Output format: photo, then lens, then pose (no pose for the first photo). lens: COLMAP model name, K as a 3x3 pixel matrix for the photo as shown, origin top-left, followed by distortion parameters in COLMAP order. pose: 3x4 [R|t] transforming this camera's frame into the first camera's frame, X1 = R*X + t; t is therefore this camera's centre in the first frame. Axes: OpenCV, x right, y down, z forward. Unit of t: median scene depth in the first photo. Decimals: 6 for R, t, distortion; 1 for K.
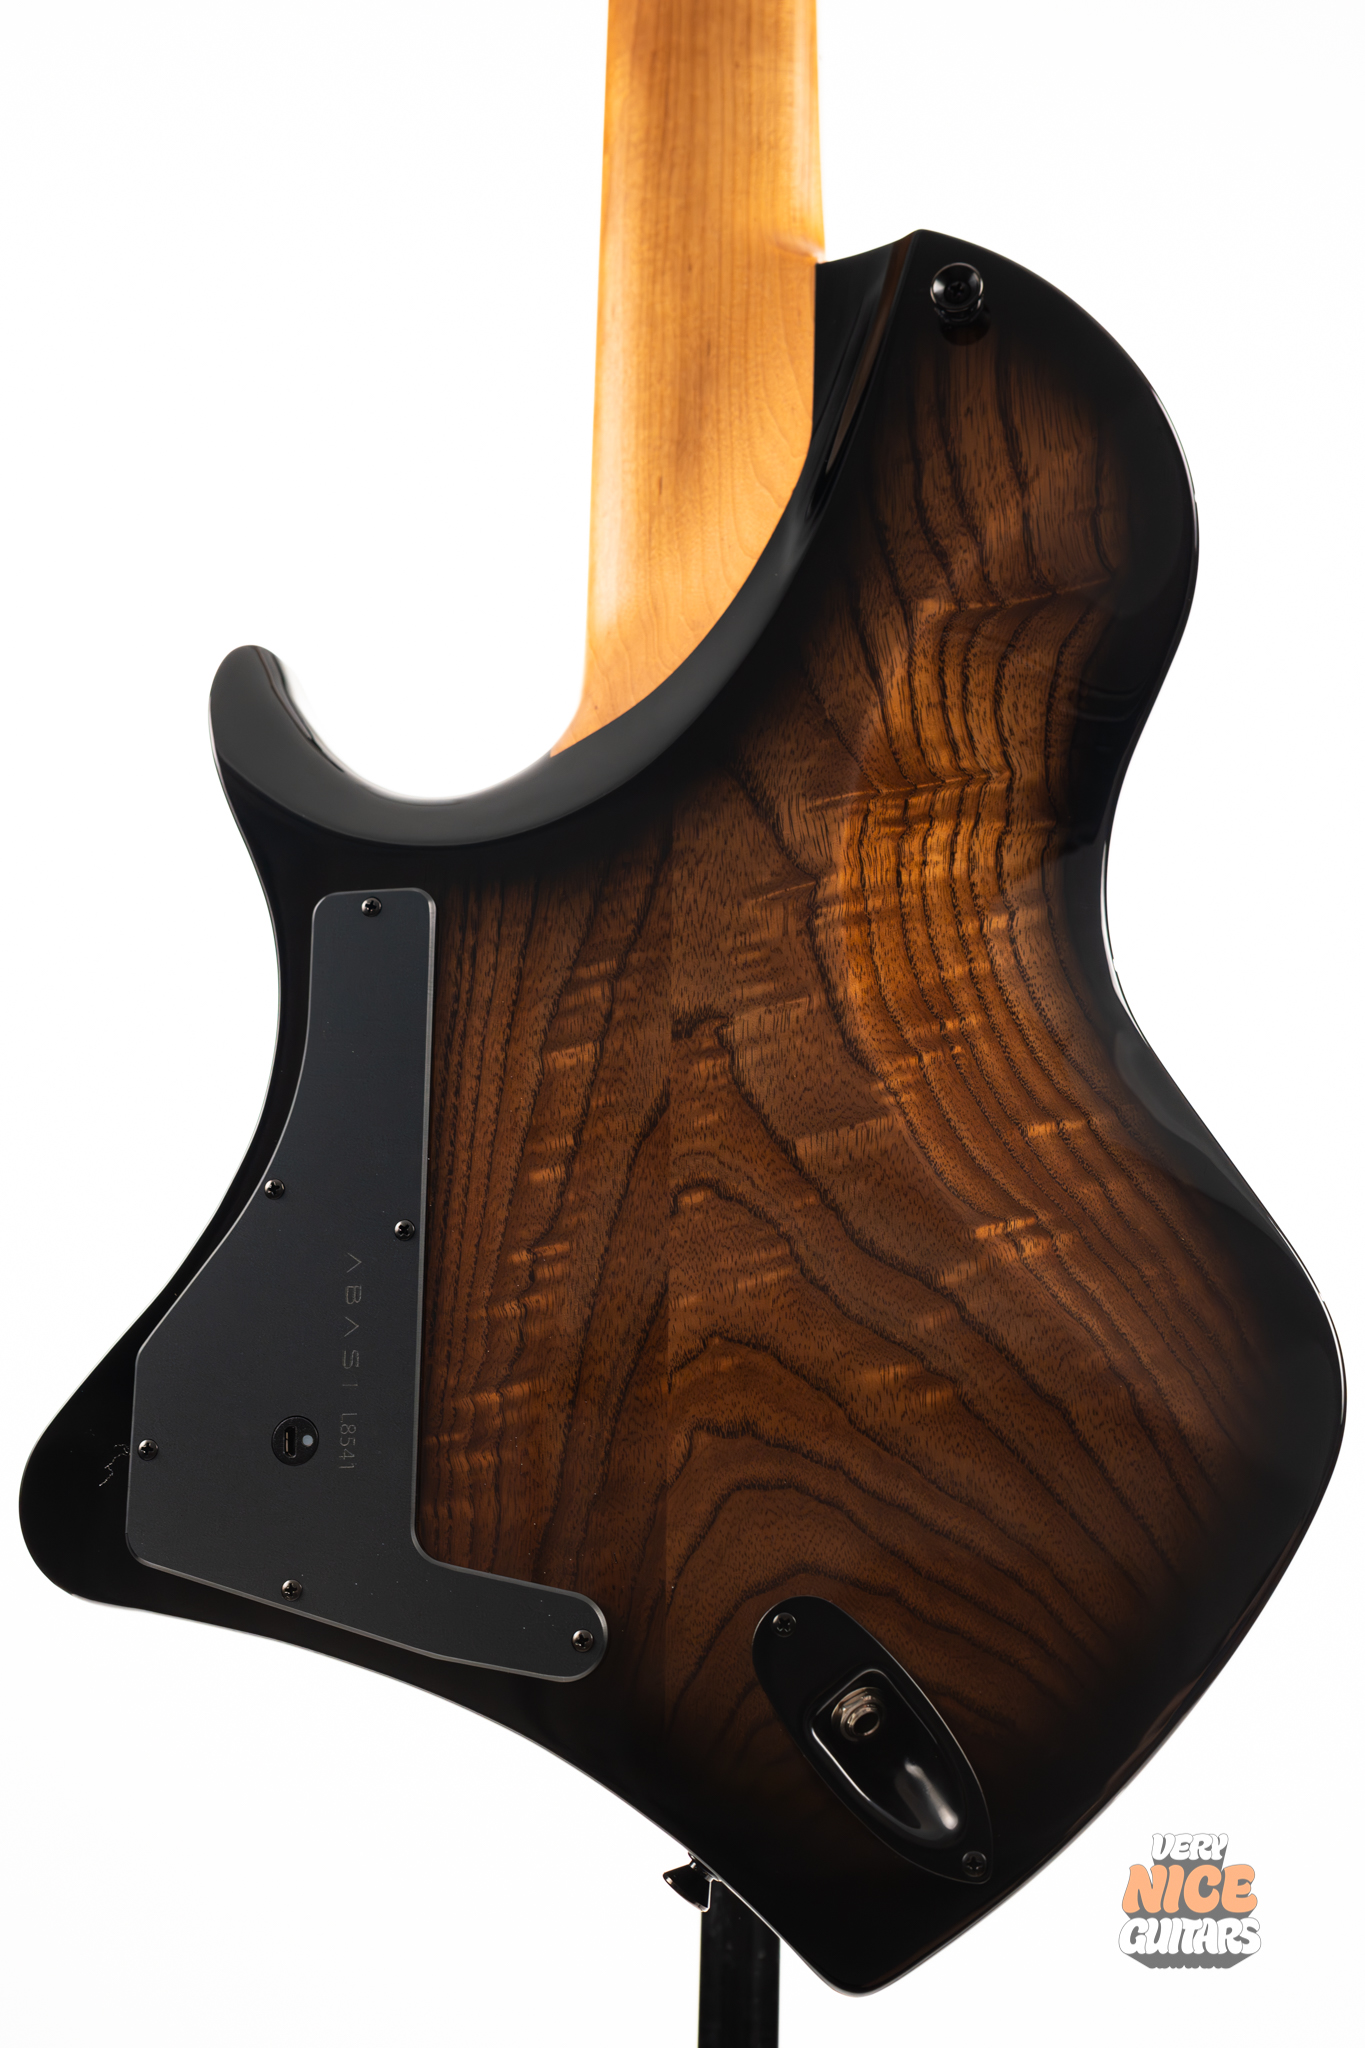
lens RADIAL K [[2937.5, 0, 695.4], [0, 2937.5, 1017.6], [0, 0, 1]] dist [0.035556, 0.000000]
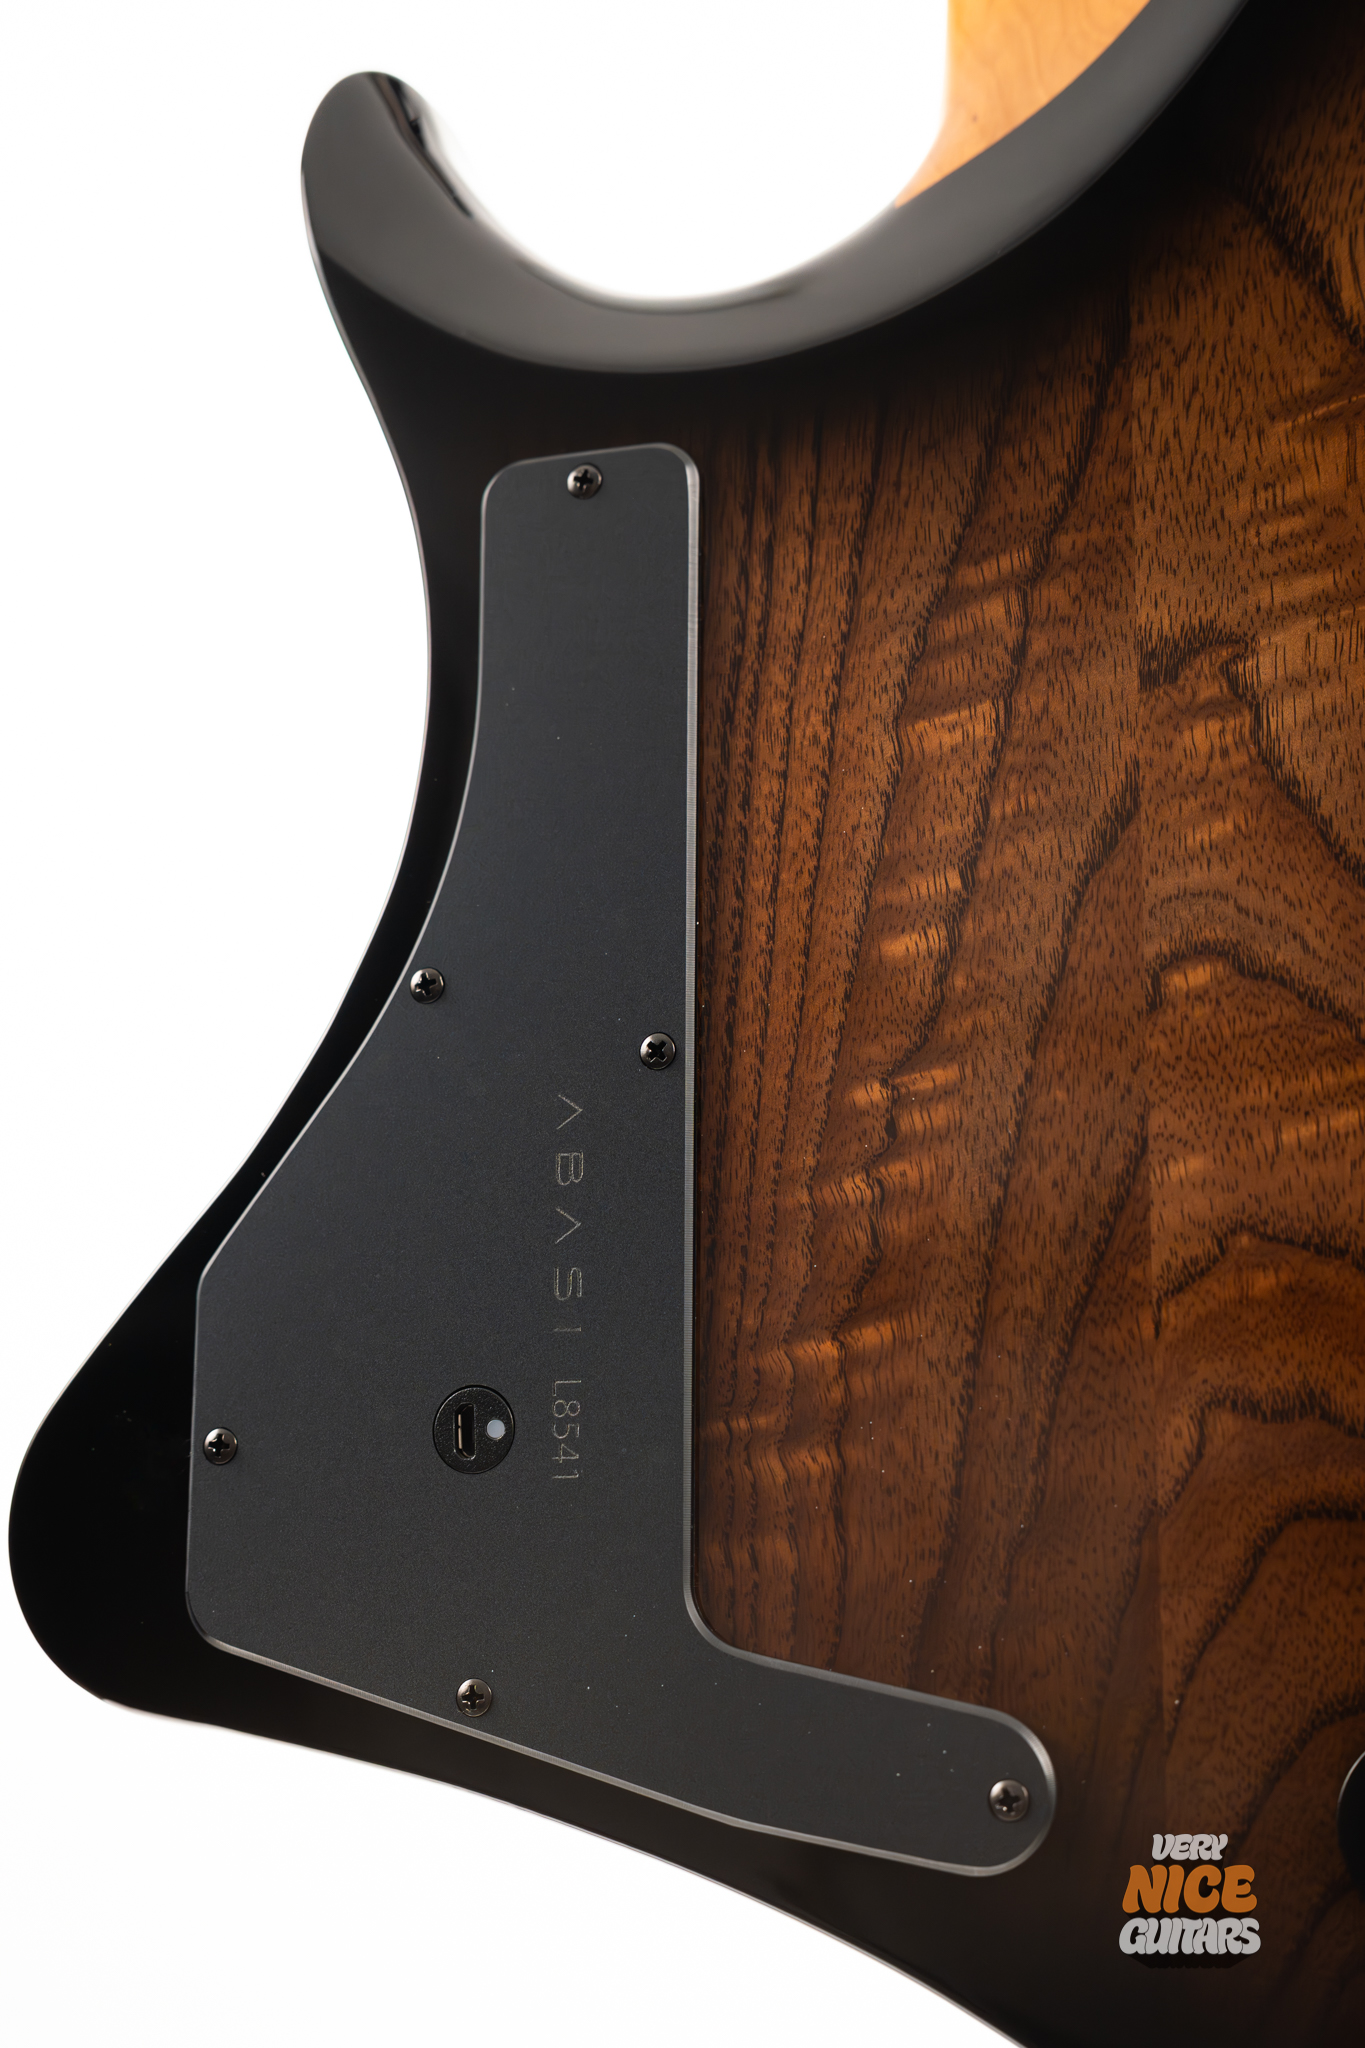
lens RADIAL K [[2937.5, 0, 674.1], [0, 2937.5, 1025.8], [0, 0, 1]] dist [0.035556, 0.000000]
pose [[0.995817, -0.022326, -0.088600, -0.046919], [0.025290, 0.999153, 0.032475, 0.049930], [0.087800, -0.034580, 0.995538, 0.450131]]
